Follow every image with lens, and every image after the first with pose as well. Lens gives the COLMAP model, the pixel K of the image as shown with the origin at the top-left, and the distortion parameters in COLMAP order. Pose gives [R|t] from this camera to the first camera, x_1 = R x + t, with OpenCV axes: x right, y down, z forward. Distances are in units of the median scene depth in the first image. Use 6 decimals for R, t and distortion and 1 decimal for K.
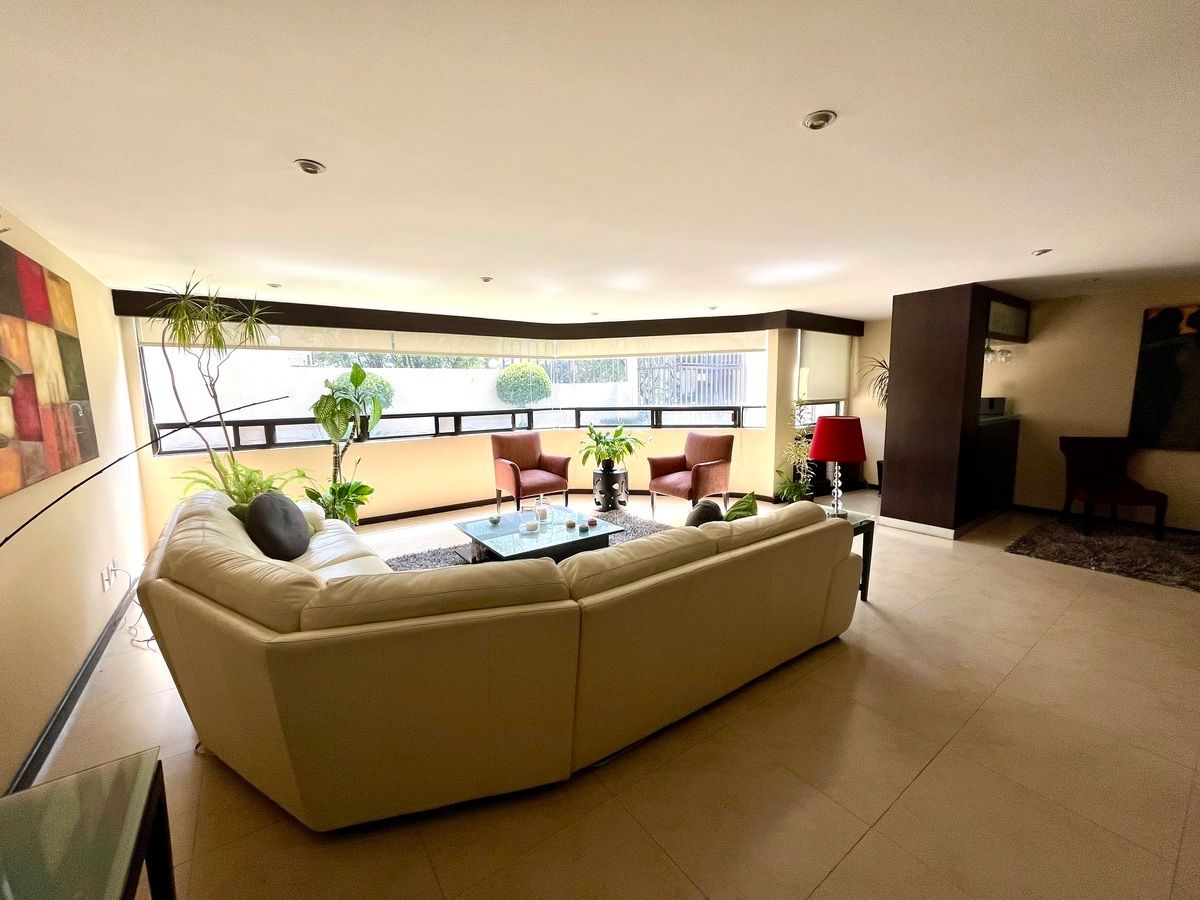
lens RADIAL K [[483.8, 0, 599.7], [0, 483.8, 450.2], [0, 0, 1]] dist [-0.003234, -0.000028]
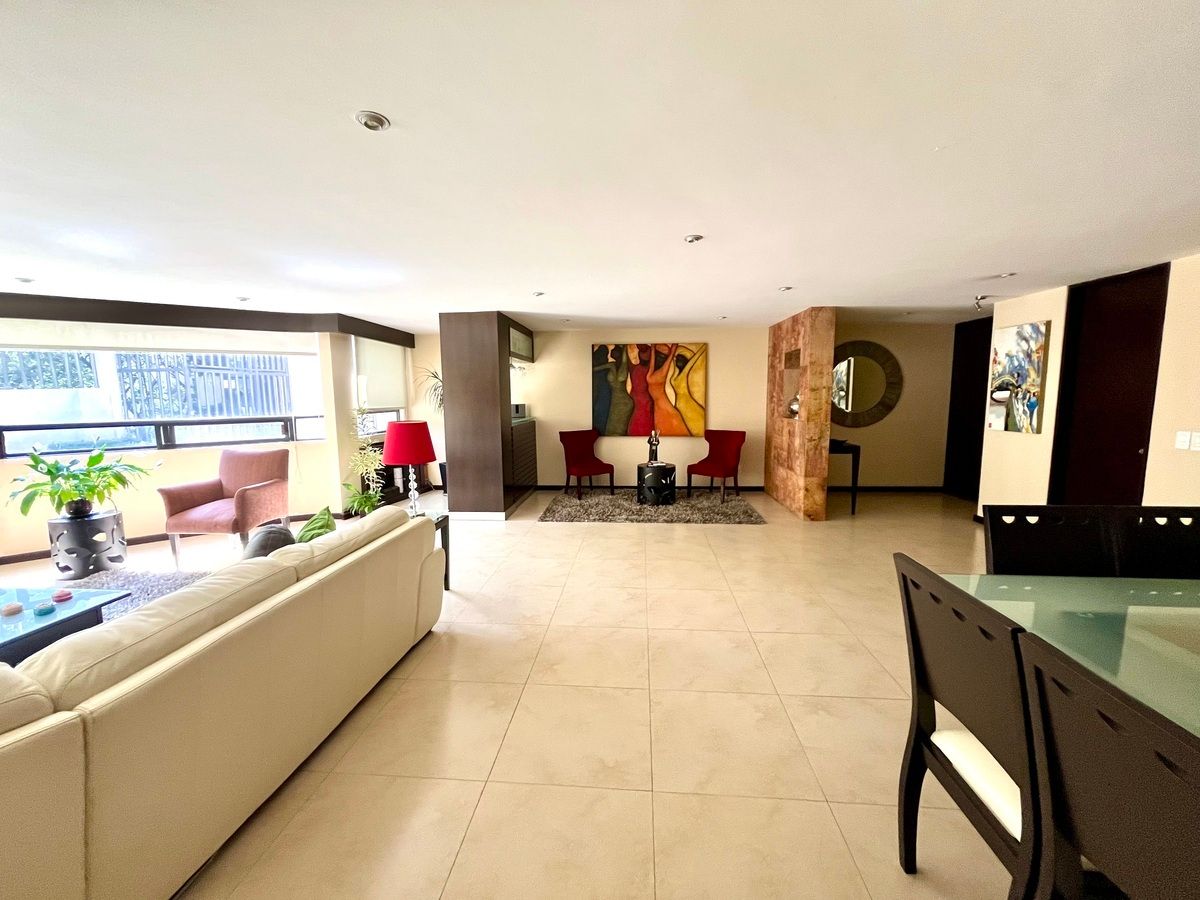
lens RADIAL K [[483.8, 0, 602.6], [0, 483.8, 451.9], [0, 0, 1]] dist [-0.003234, -0.000028]
pose [[0.647223, -0.081053, 0.757980, -0.018068], [0.096036, 0.995079, 0.024404, 0.007605], [-0.756227, 0.056999, 0.651822, 0.008323]]
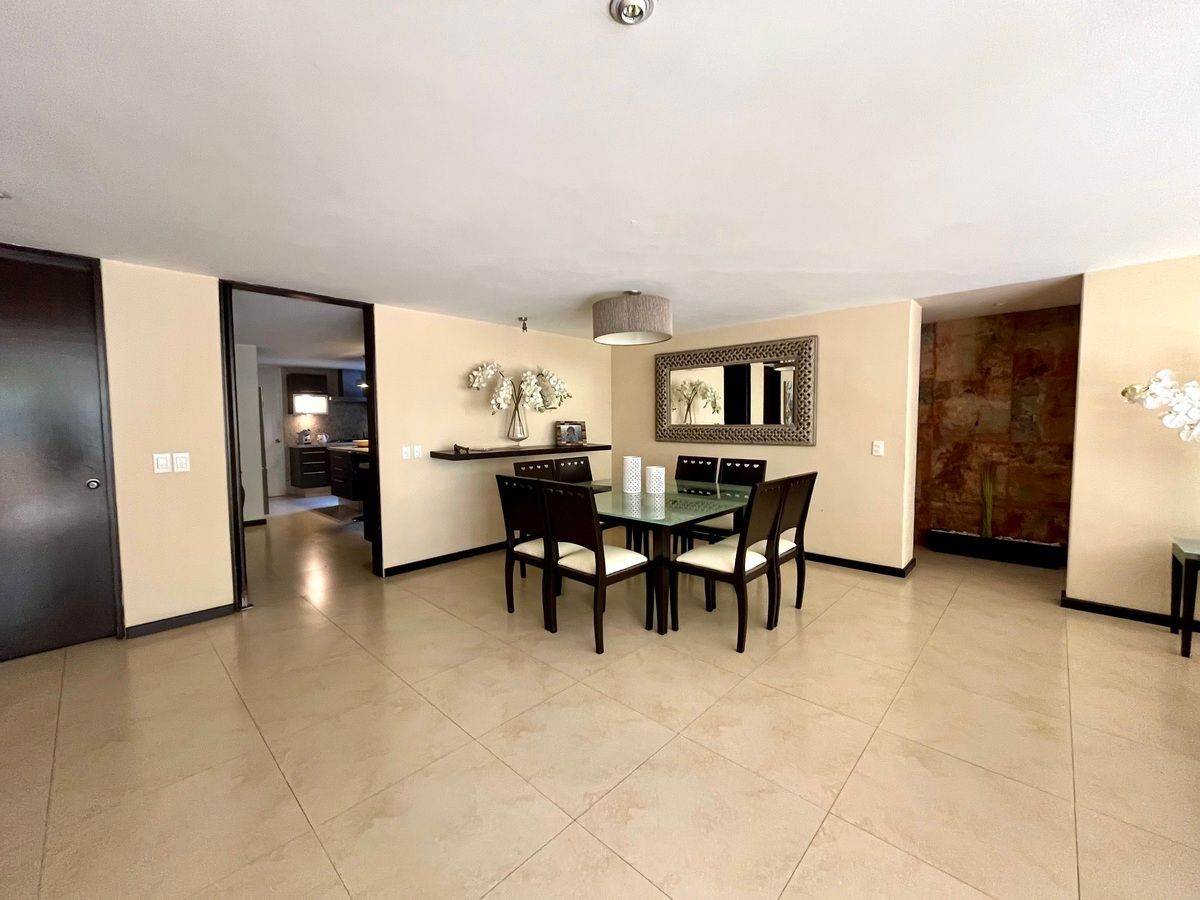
lens RADIAL K [[483.8, 0, 597.3], [0, 483.8, 452.9], [0, 0, 1]] dist [-0.003234, -0.000028]
pose [[-0.982696, 0.032331, -0.182381, 0.623336], [-0.003259, 0.981477, 0.191551, -0.054251], [0.185196, 0.188830, -0.964389, 0.592708]]
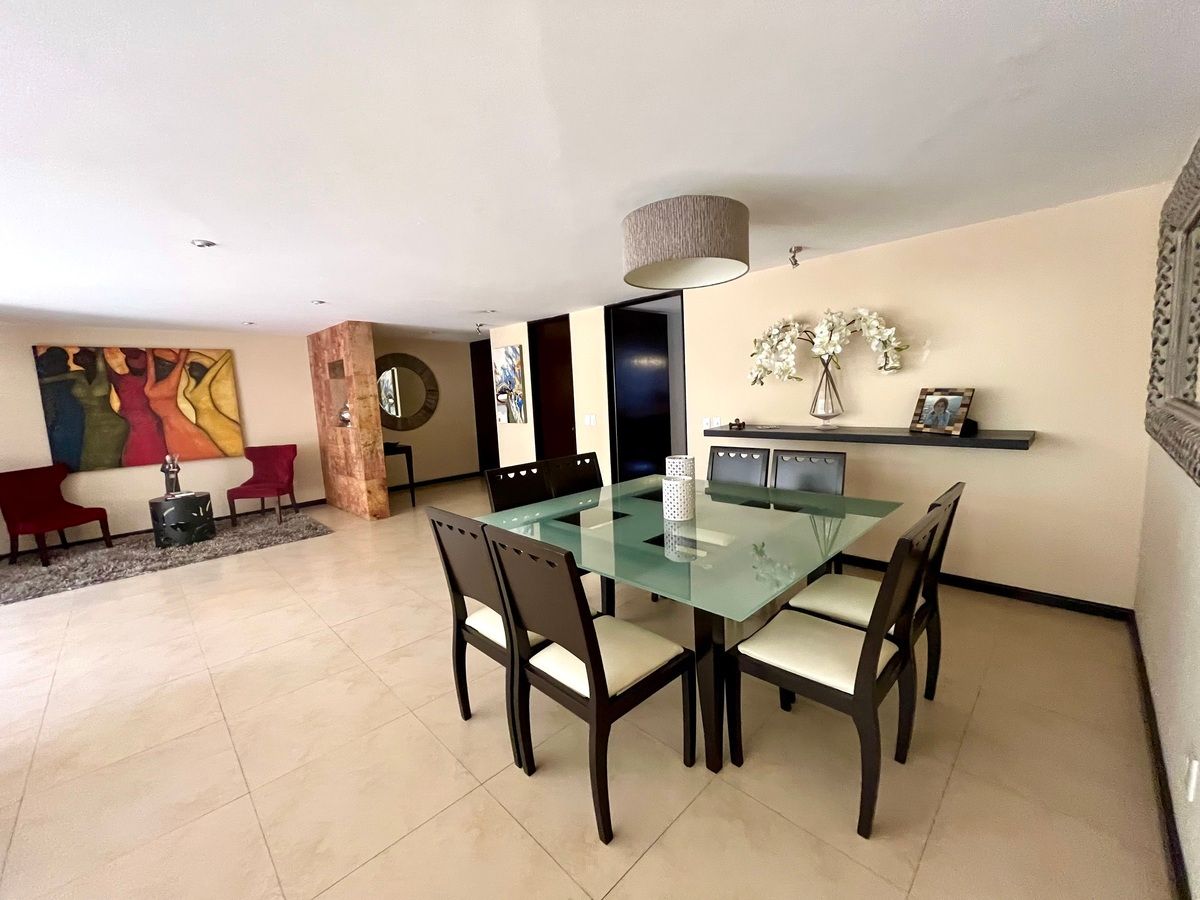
lens RADIAL K [[483.8, 0, 600.9], [0, 483.8, 451.6], [0, 0, 1]] dist [-0.003234, -0.000028]
pose [[-0.152588, -0.102043, 0.983008, -0.119511], [0.174272, 0.976291, 0.128397, 0.016787], [-0.972803, 0.190902, -0.131187, -0.032925]]
